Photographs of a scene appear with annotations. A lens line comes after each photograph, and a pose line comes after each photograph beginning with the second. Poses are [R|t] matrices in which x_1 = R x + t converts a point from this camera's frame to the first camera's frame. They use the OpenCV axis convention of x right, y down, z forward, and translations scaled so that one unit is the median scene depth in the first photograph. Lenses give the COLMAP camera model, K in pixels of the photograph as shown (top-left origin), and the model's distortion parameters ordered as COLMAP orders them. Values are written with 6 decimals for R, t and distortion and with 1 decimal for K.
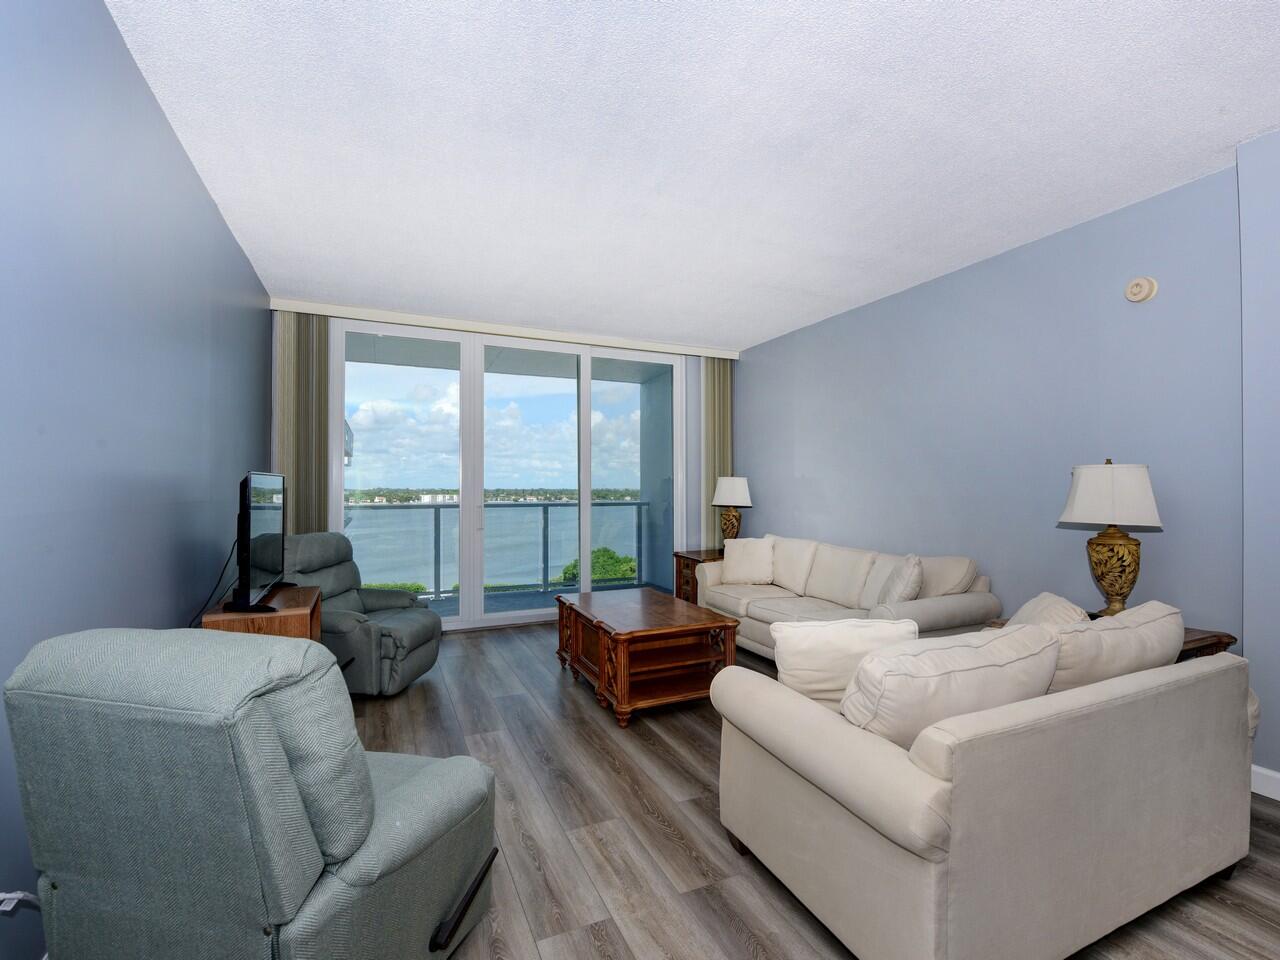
lens RADIAL K [[521.1, 0, 640.0], [0, 521.1, 480.0], [0, 0, 1]] dist [0.000395, 0.000054]
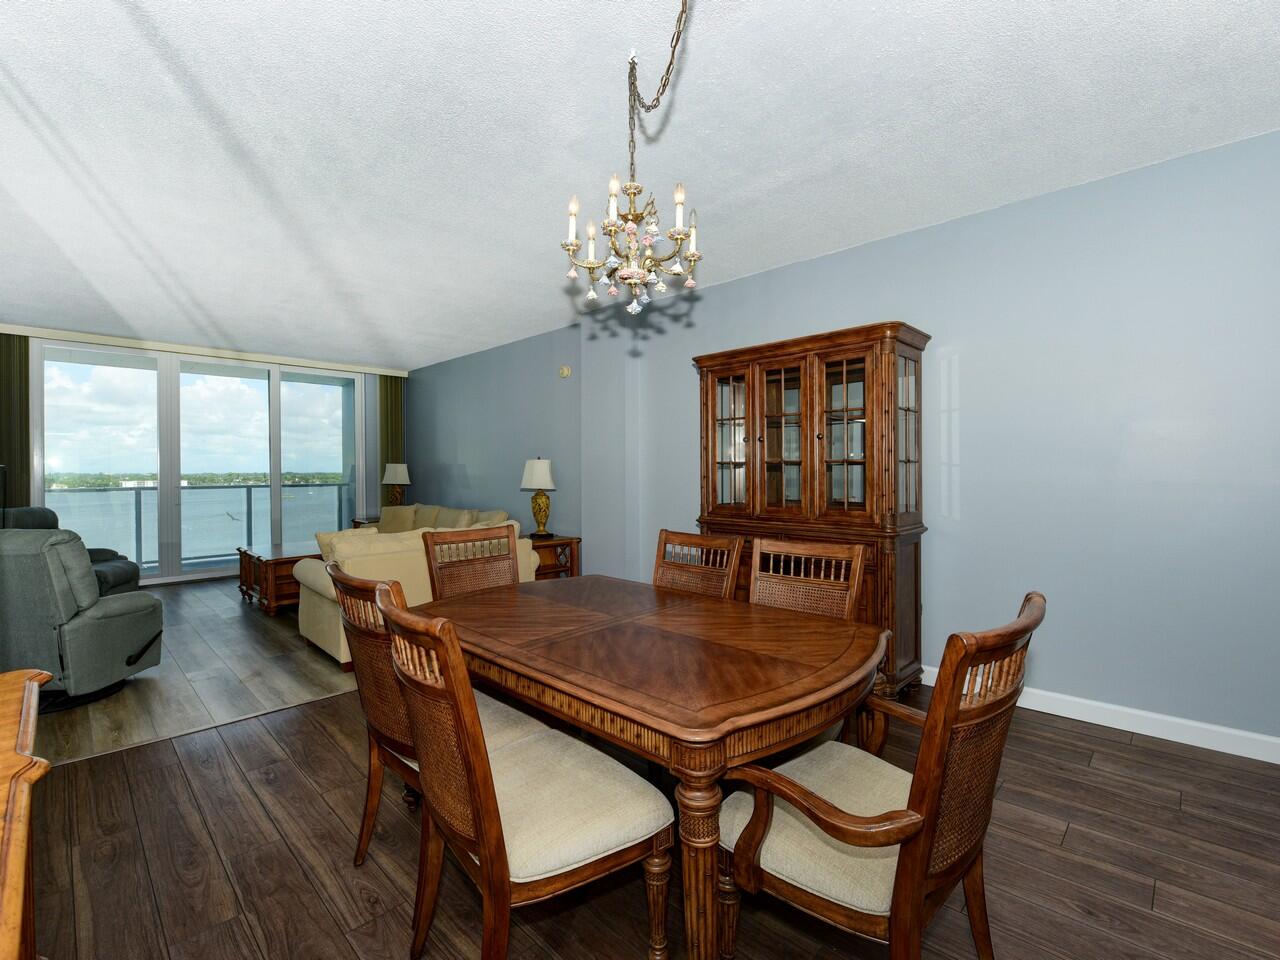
lens RADIAL K [[565.0, 0, 644.8], [0, 565.0, 467.5], [0, 0, 1]] dist [-0.014568, -0.000135]
pose [[0.937018, -0.001955, 0.349275, 0.270516], [-0.001308, 0.999958, 0.009106, -0.010763], [-0.349278, -0.008989, 0.936976, -0.641368]]
